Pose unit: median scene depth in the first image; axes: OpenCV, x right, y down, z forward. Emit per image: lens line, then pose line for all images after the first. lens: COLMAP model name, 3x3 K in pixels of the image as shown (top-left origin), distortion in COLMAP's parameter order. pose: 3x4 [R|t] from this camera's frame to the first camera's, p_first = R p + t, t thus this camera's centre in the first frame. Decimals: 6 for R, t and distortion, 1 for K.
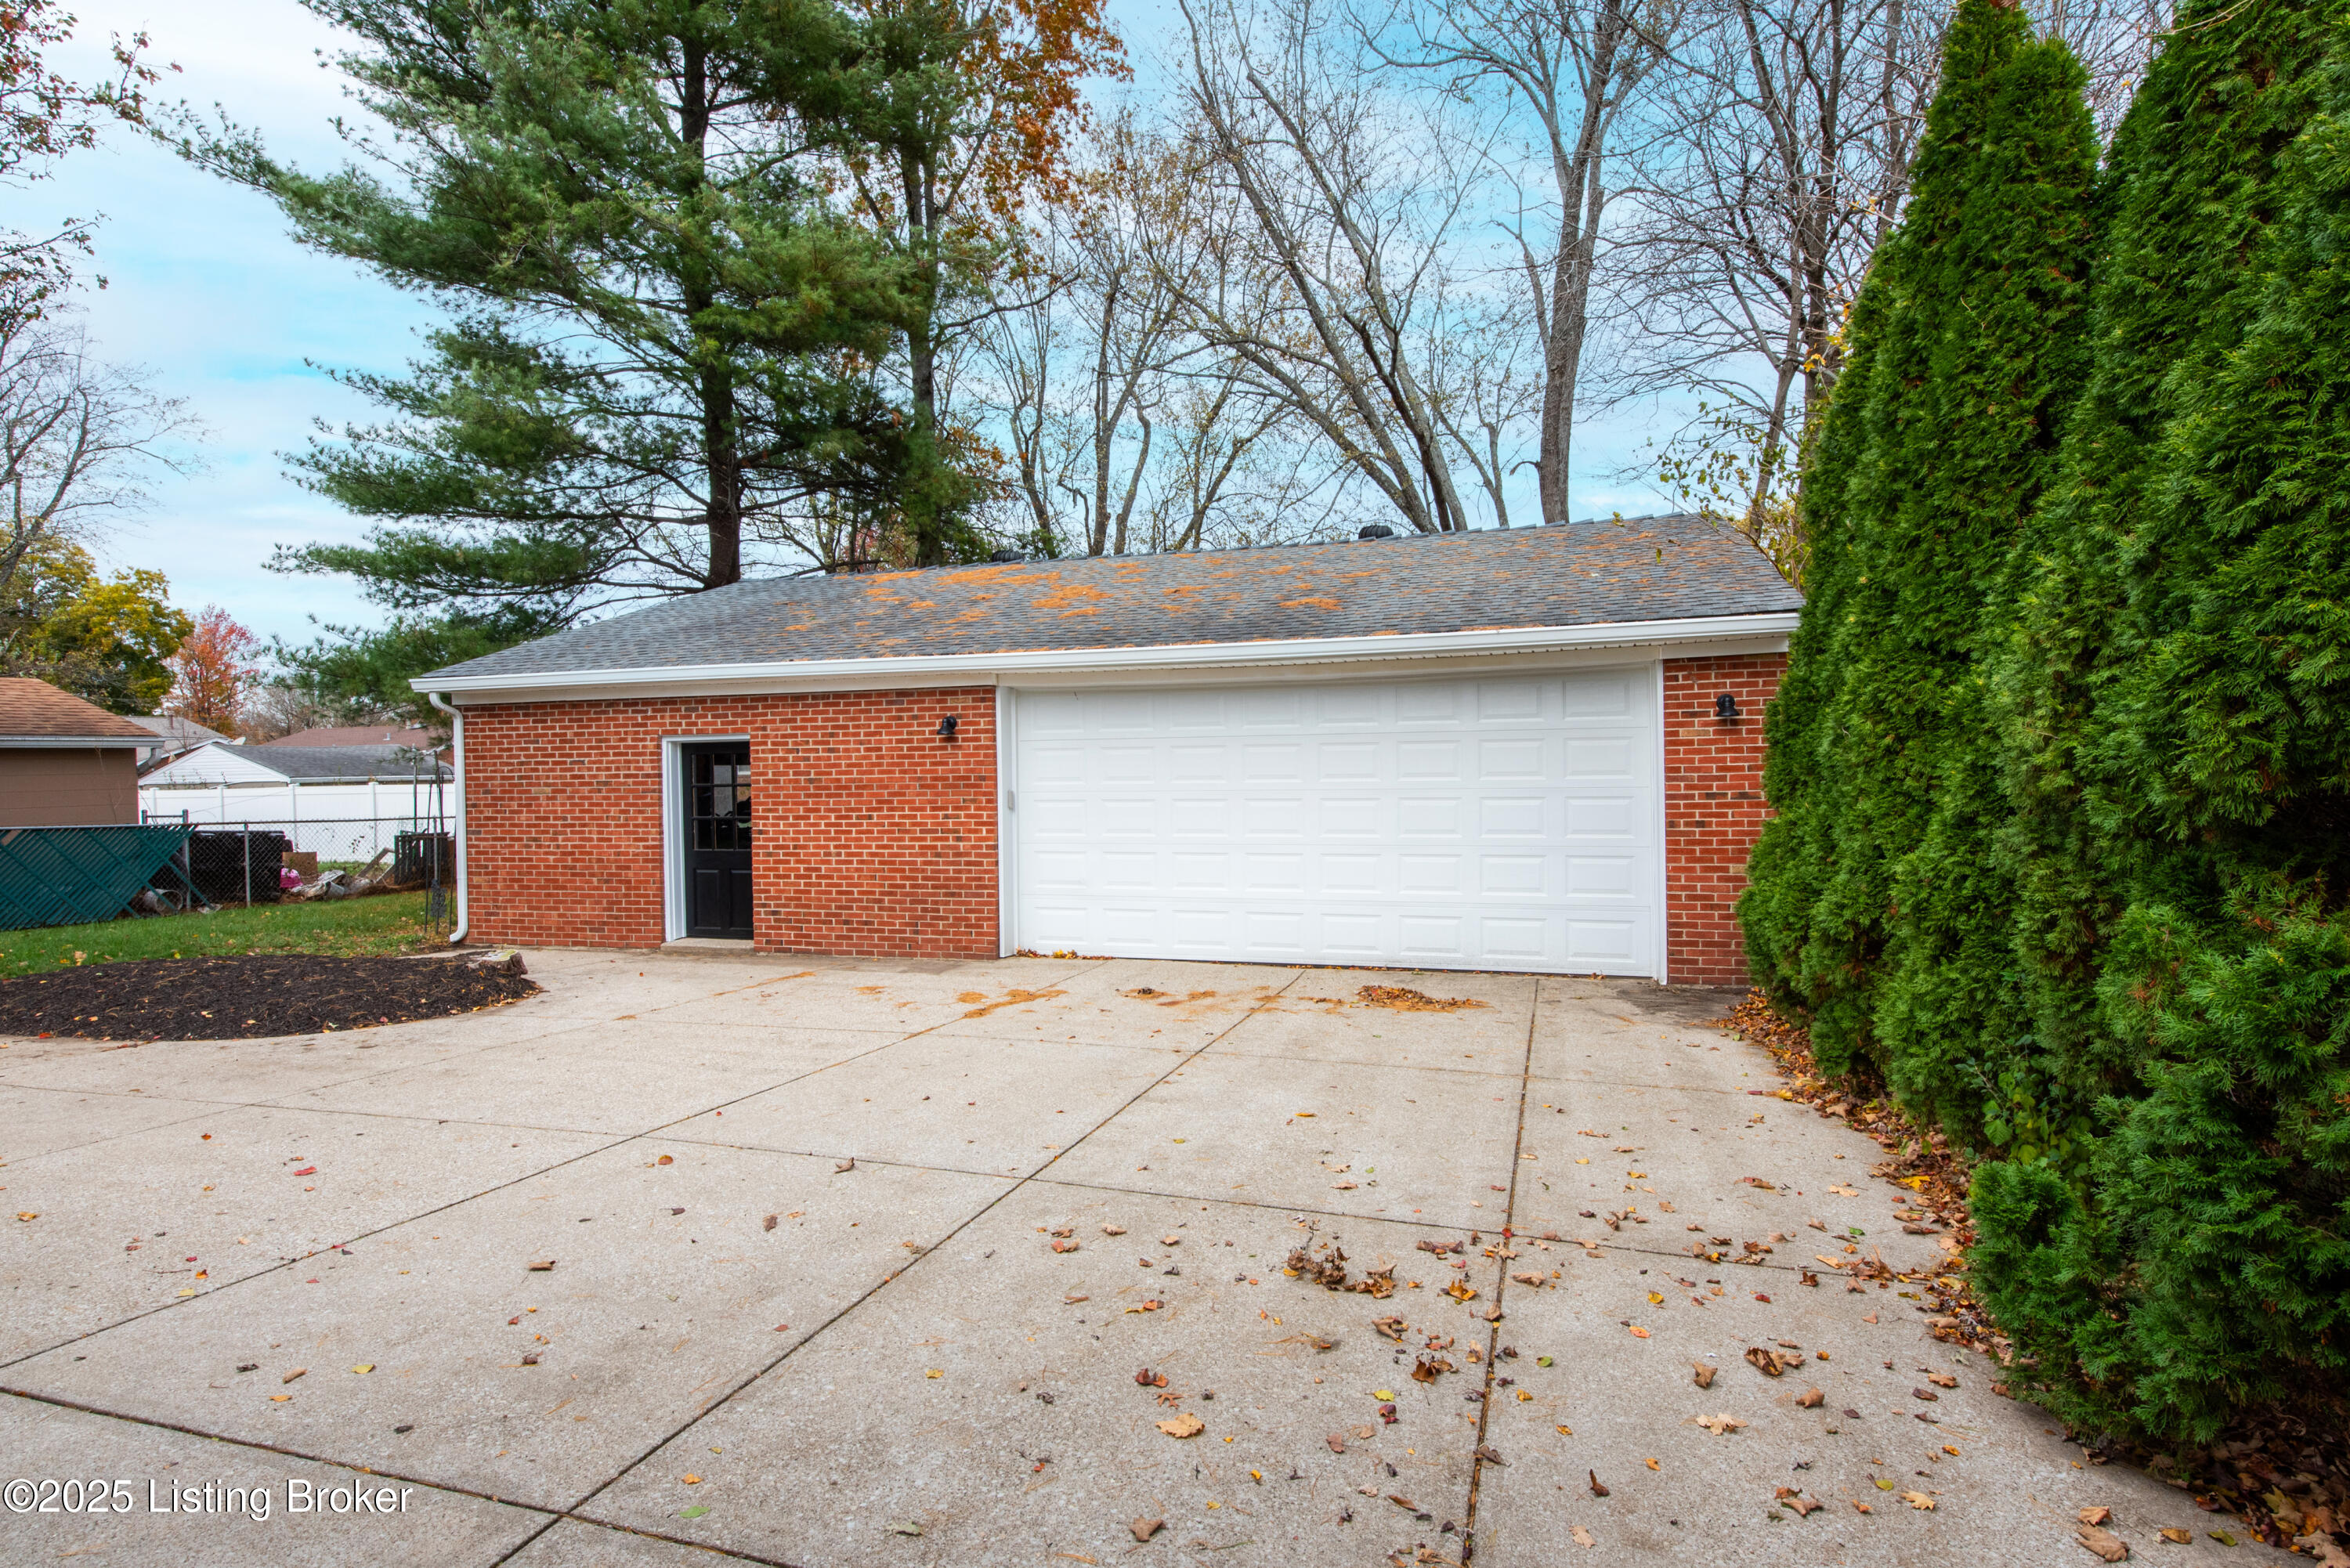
lens RADIAL K [[1240.9, 0, 1170.6], [0, 1240.9, 766.7], [0, 0, 1]] dist [0.005036, 0.001629]
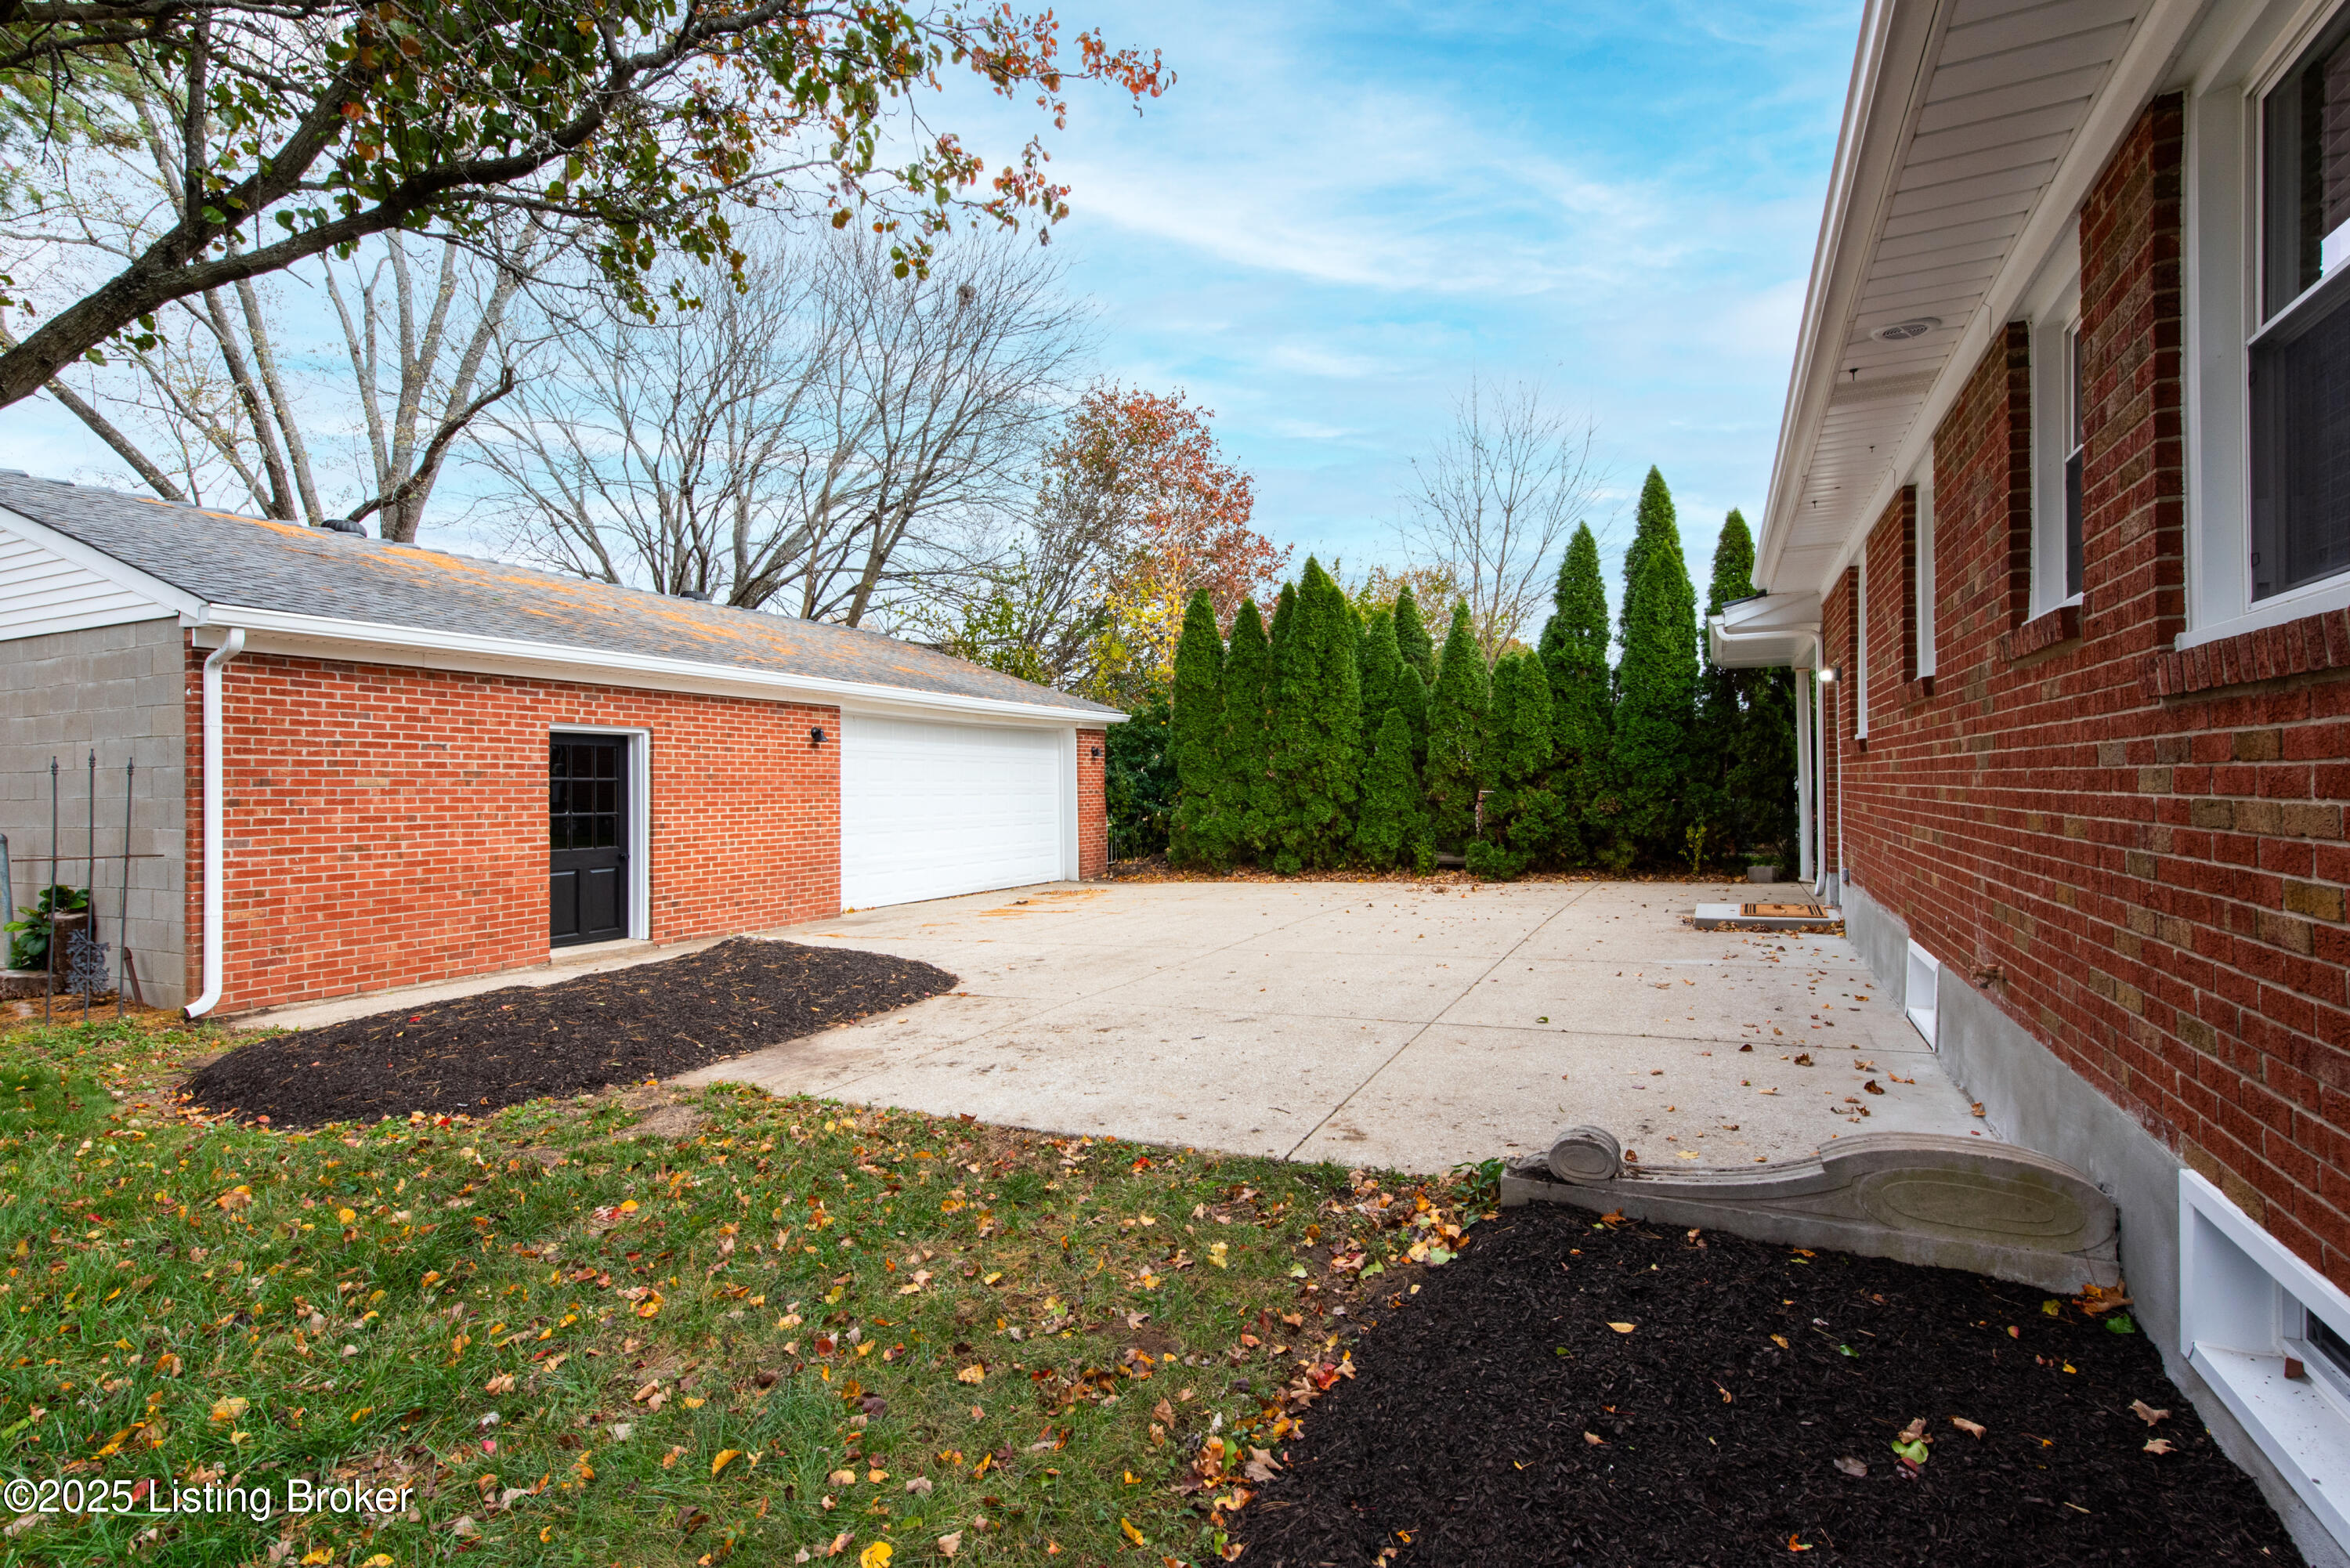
lens RADIAL K [[1115.7, 0, 1184.8], [0, 1115.7, 780.1], [0, 0, 1]] dist [0.018664, -0.000277]
pose [[0.133165, 0.020111, 0.990890, -1.191416], [-0.003436, 0.999797, -0.019830, 0.032185], [-0.991088, -0.000764, 0.133207, 0.459943]]
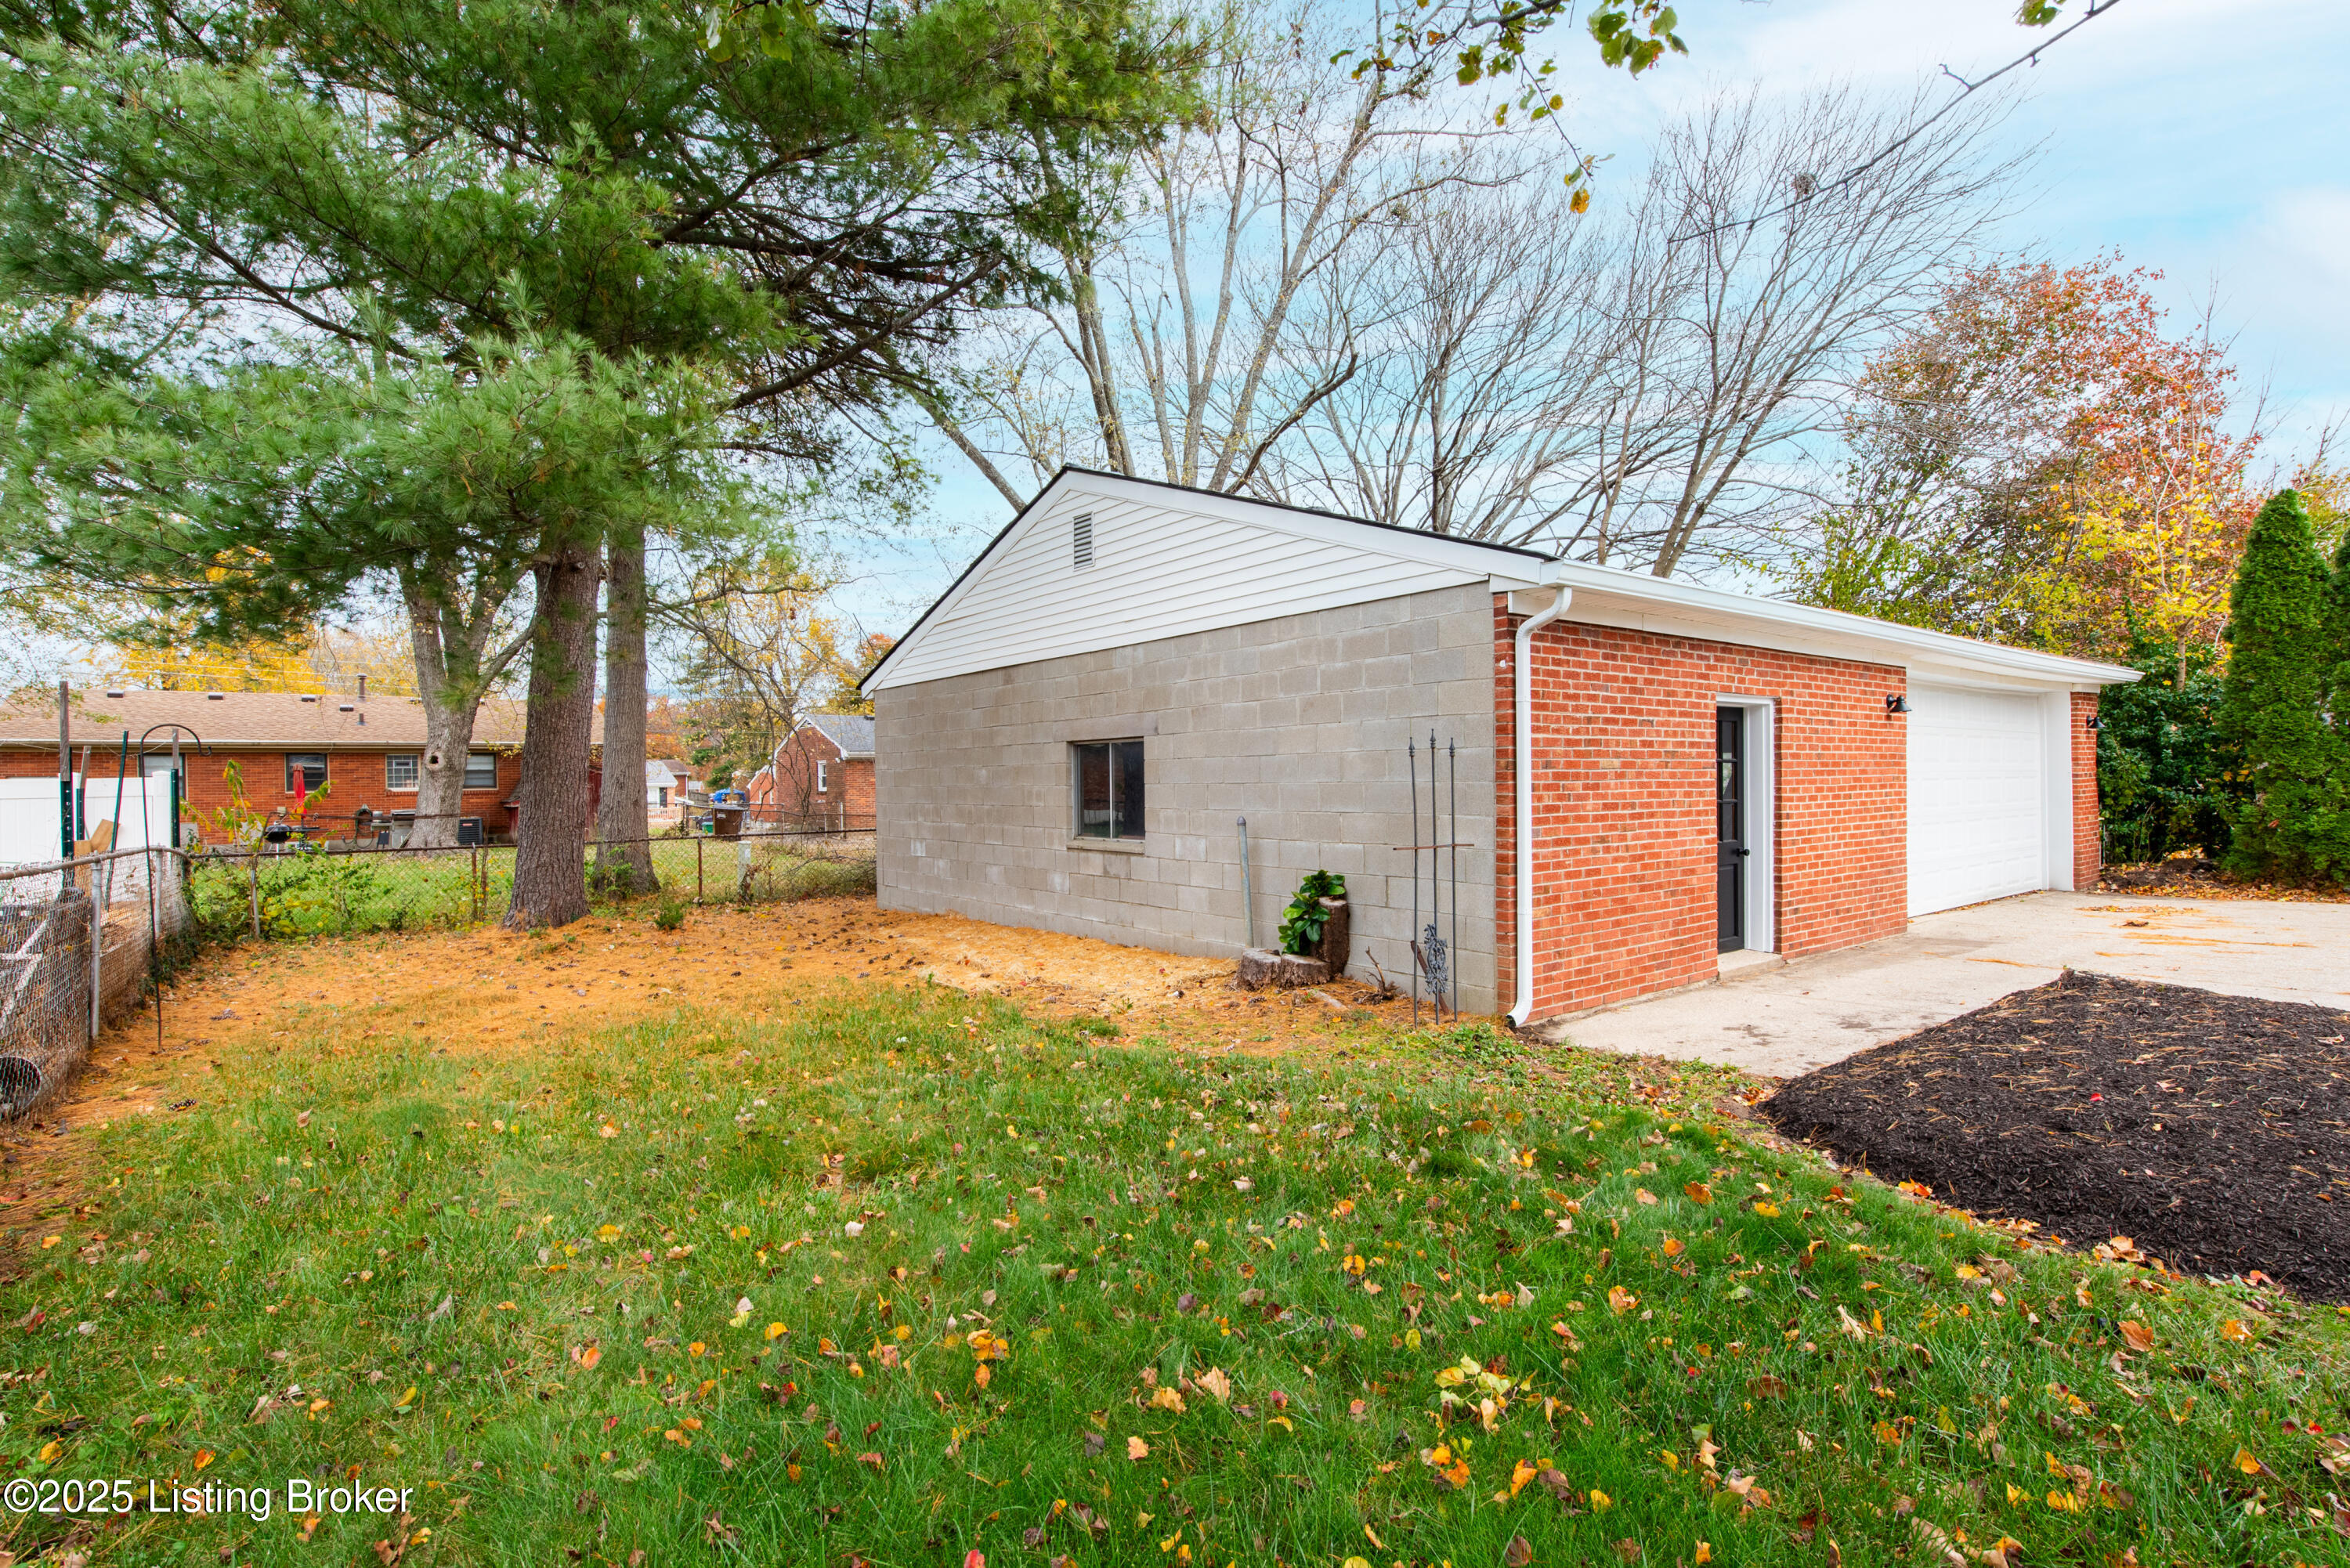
lens RADIAL K [[1115.7, 0, 1184.7], [0, 1115.7, 775.4], [0, 0, 1]] dist [0.018664, -0.000277]
pose [[0.563066, 0.010403, 0.826346, -1.194466], [-0.005056, 0.999945, -0.009143, 0.034376], [-0.826396, 0.000970, 0.563088, 0.918479]]
